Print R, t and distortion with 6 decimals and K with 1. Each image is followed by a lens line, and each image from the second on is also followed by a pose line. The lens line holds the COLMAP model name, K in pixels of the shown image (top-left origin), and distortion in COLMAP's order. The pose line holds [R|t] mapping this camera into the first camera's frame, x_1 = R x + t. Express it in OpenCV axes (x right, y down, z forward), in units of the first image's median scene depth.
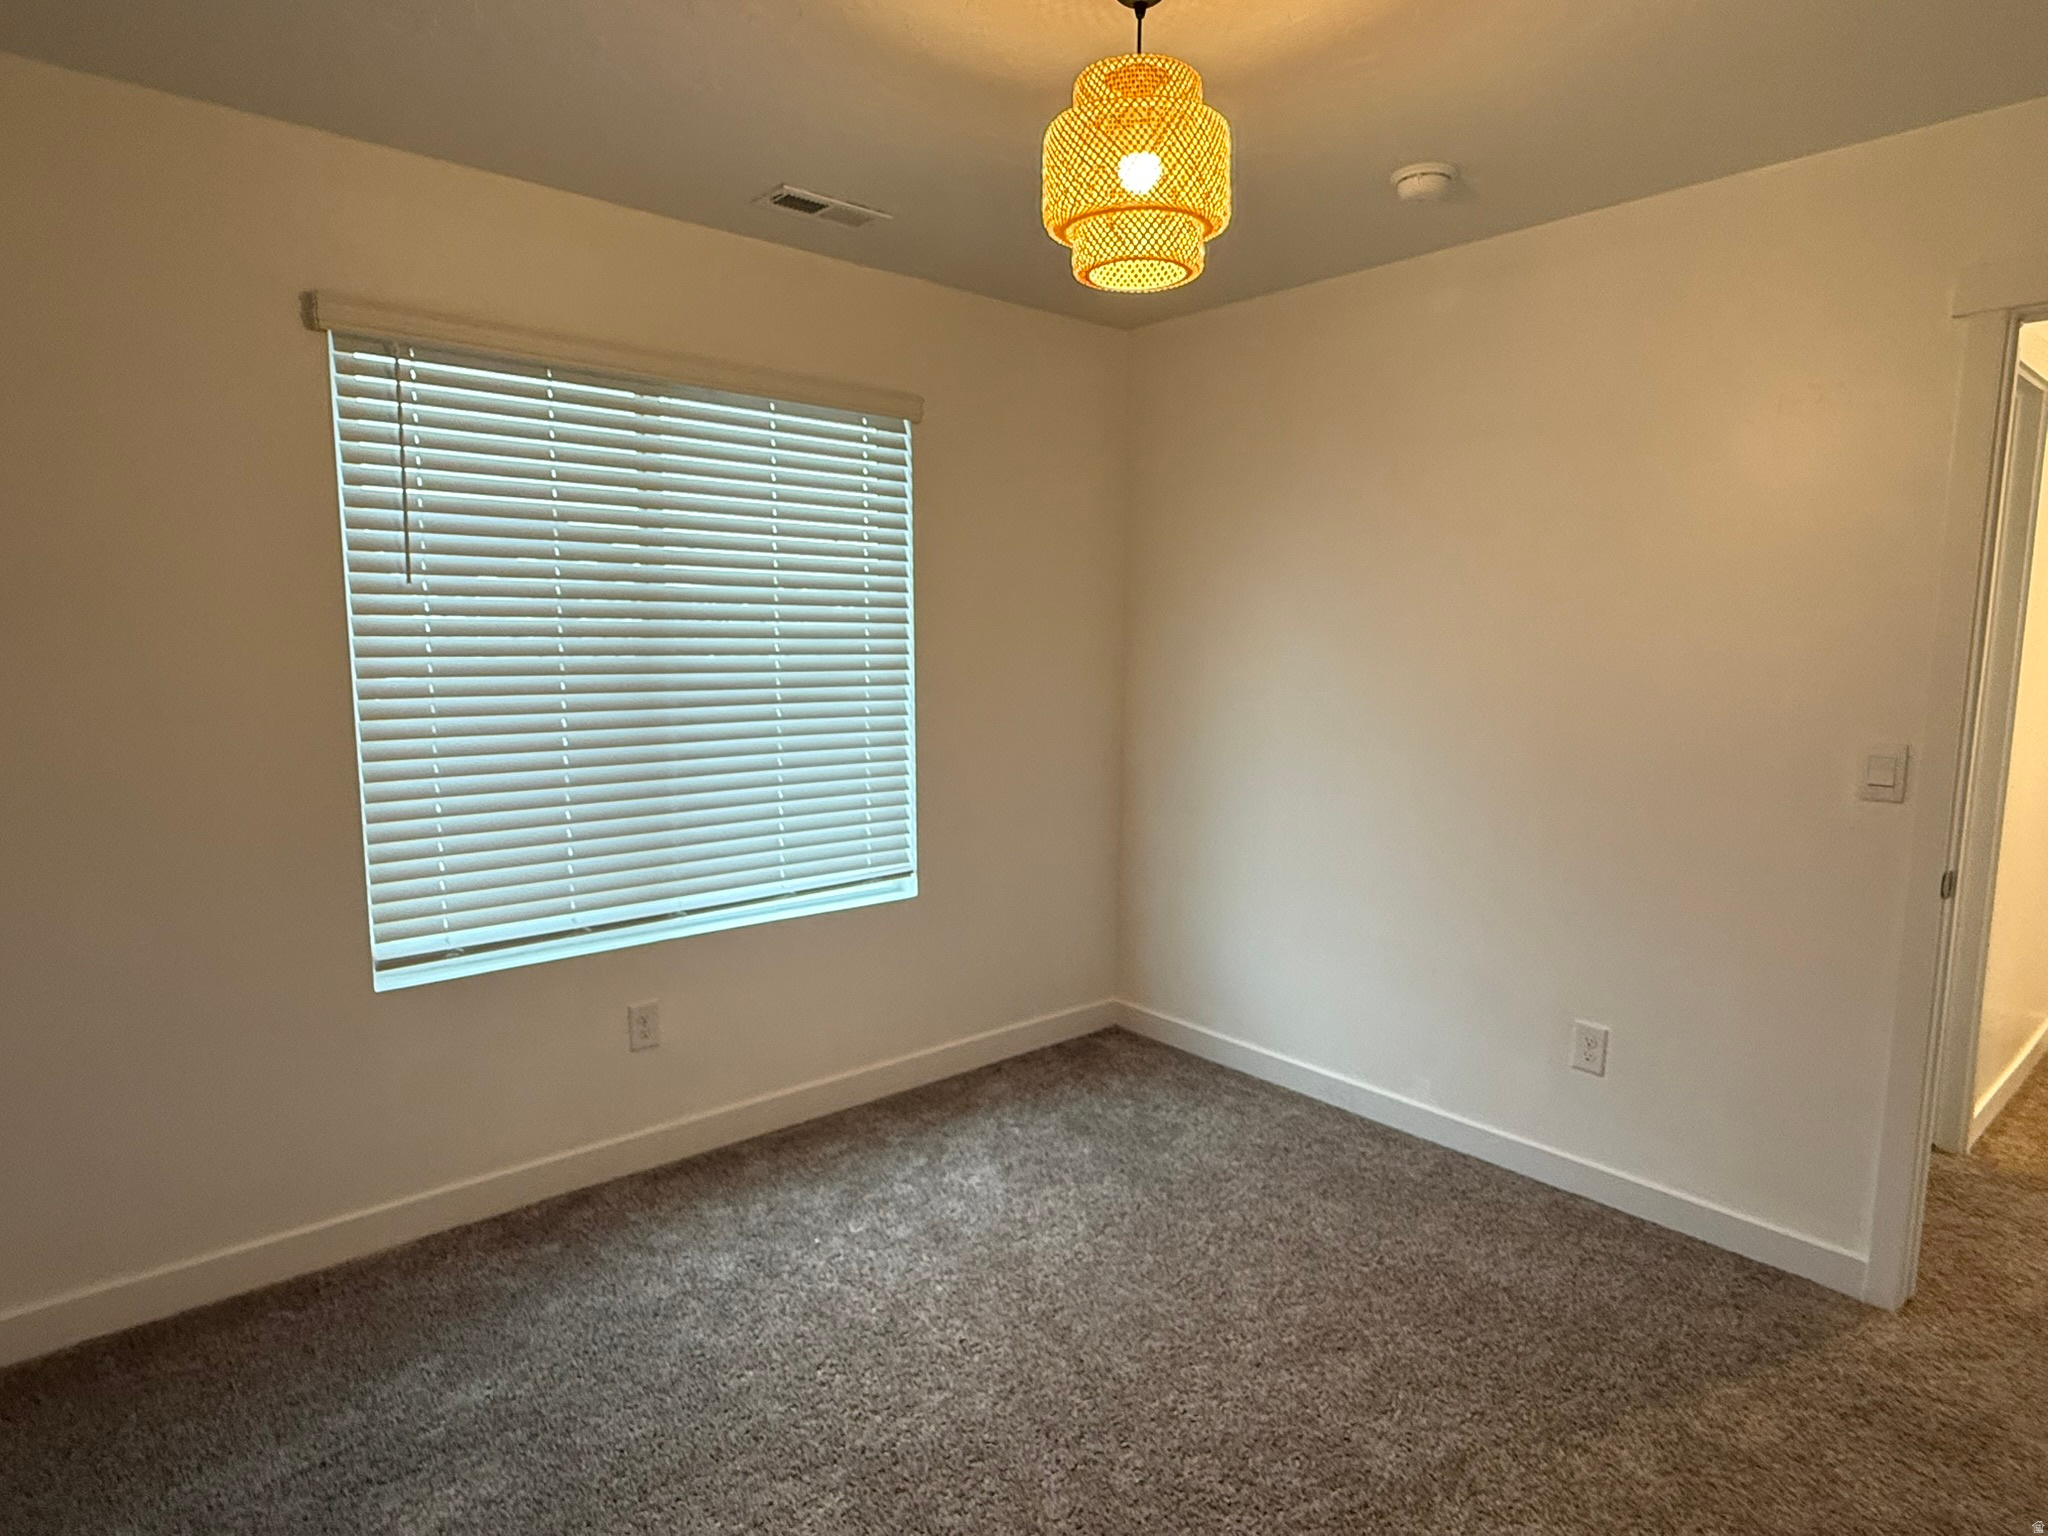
lens RADIAL K [[1143.5, 0, 1026.6], [0, 1143.5, 780.9], [0, 0, 1]] dist [0.011516, 0.005499]
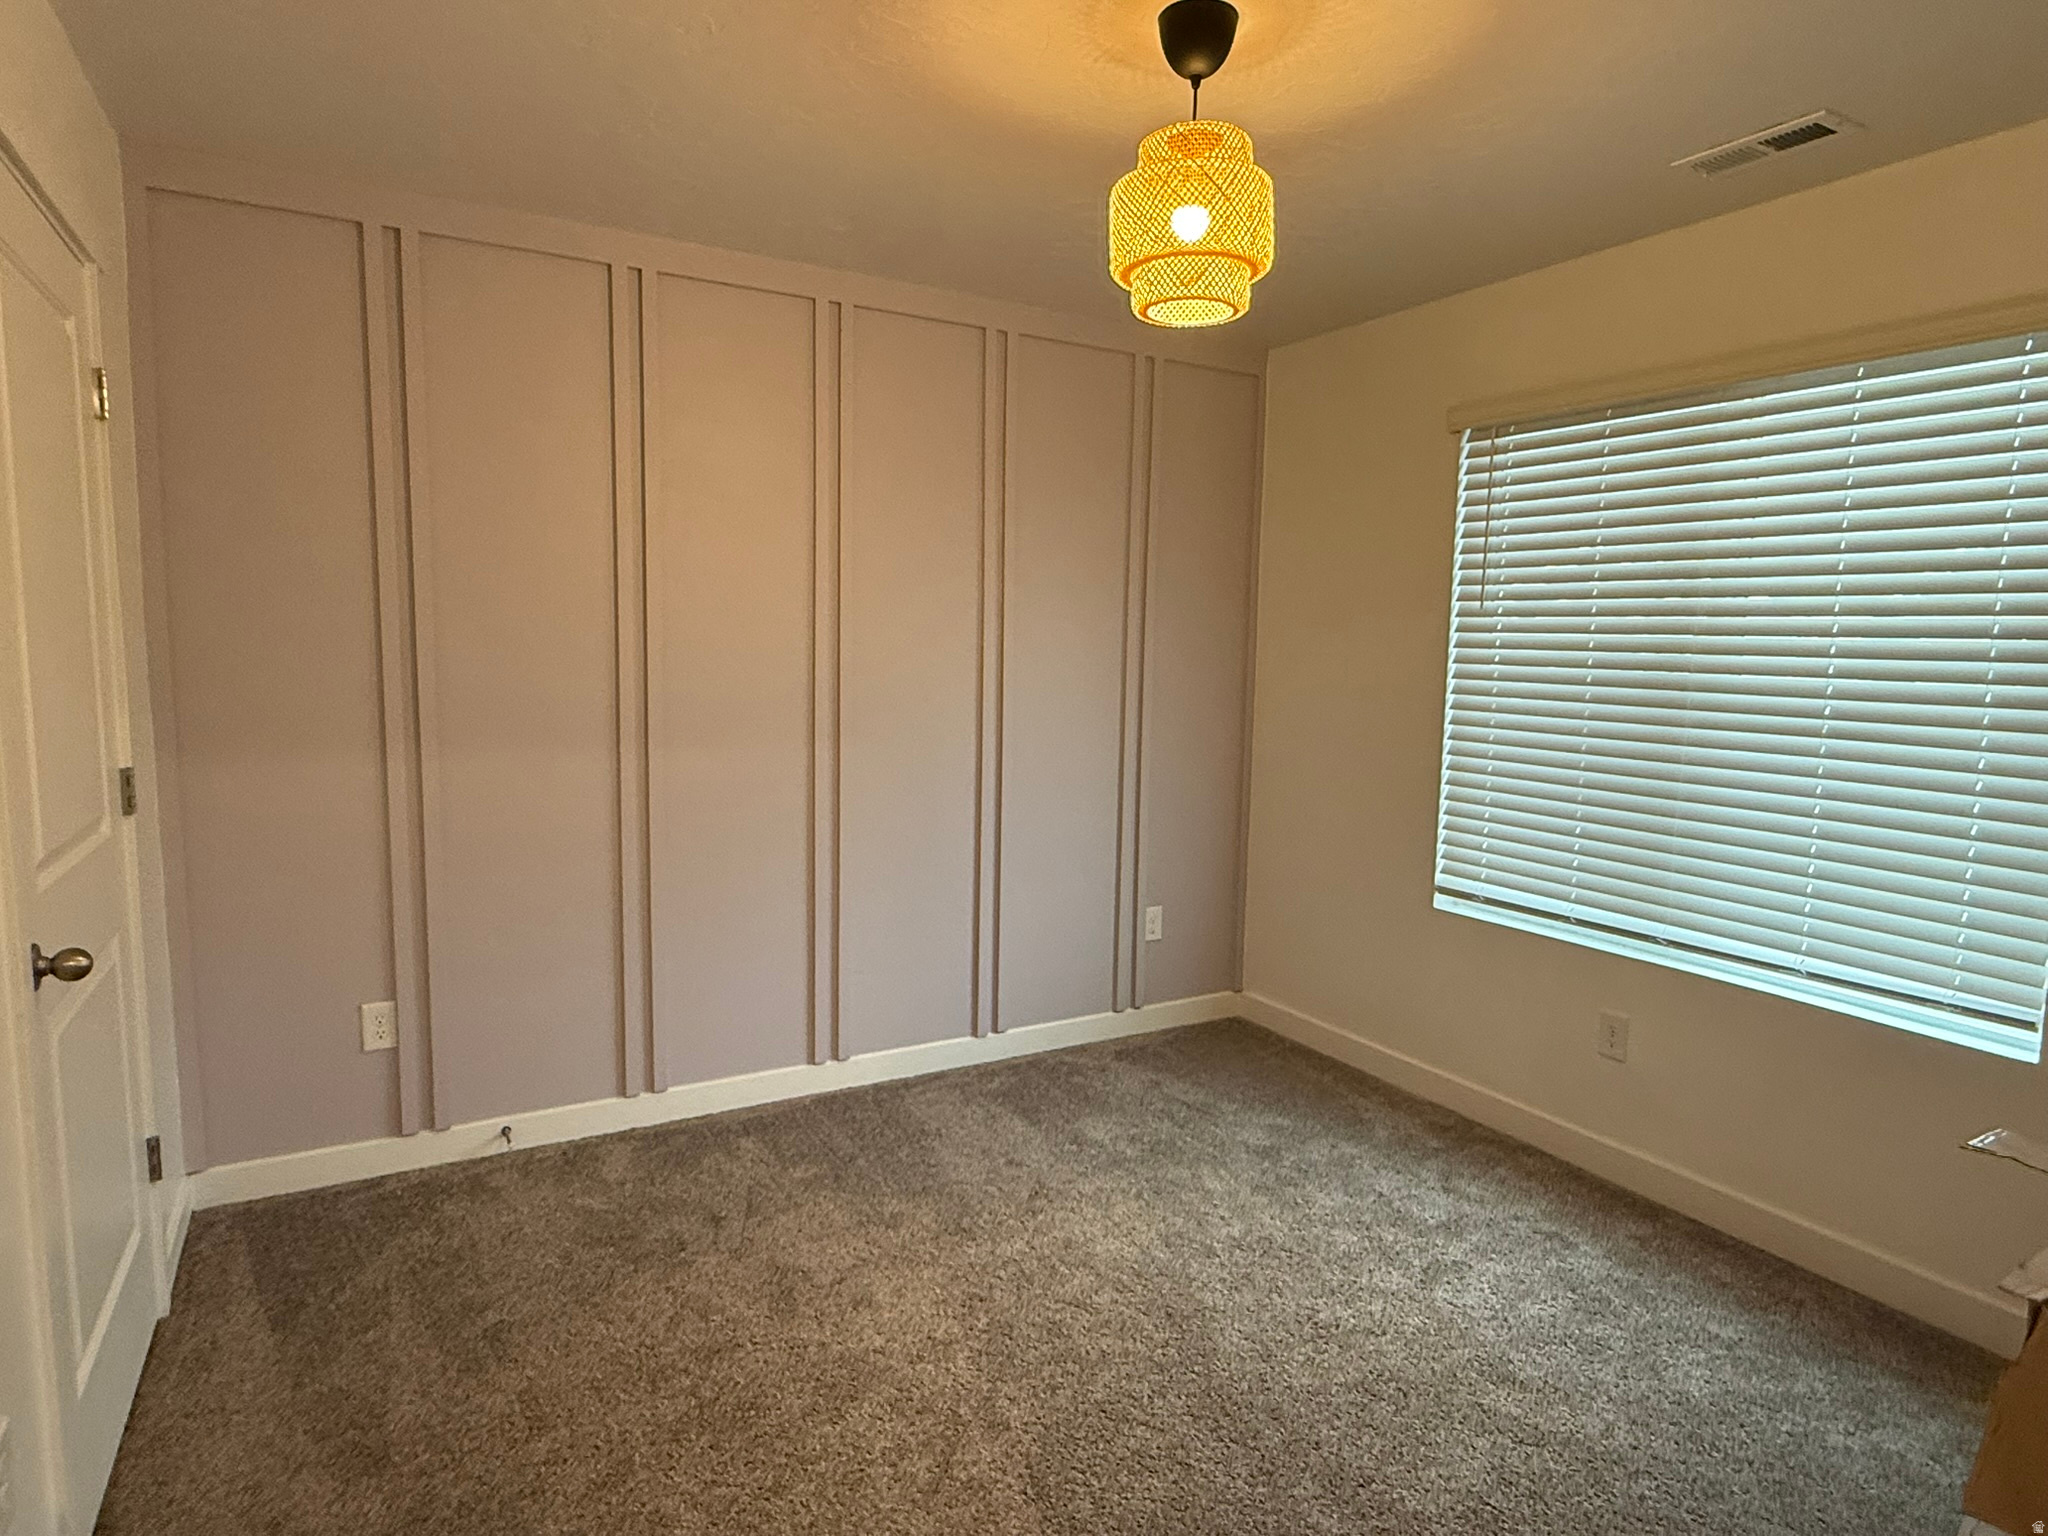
lens RADIAL K [[1143.5, 0, 1034.0], [0, 1143.5, 771.7], [0, 0, 1]] dist [0.011516, 0.005499]
pose [[-0.161775, 0.111019, -0.980563, 0.821182], [-0.145395, 0.980126, 0.134957, -0.088371], [0.976058, 0.164401, -0.142418, 0.695522]]
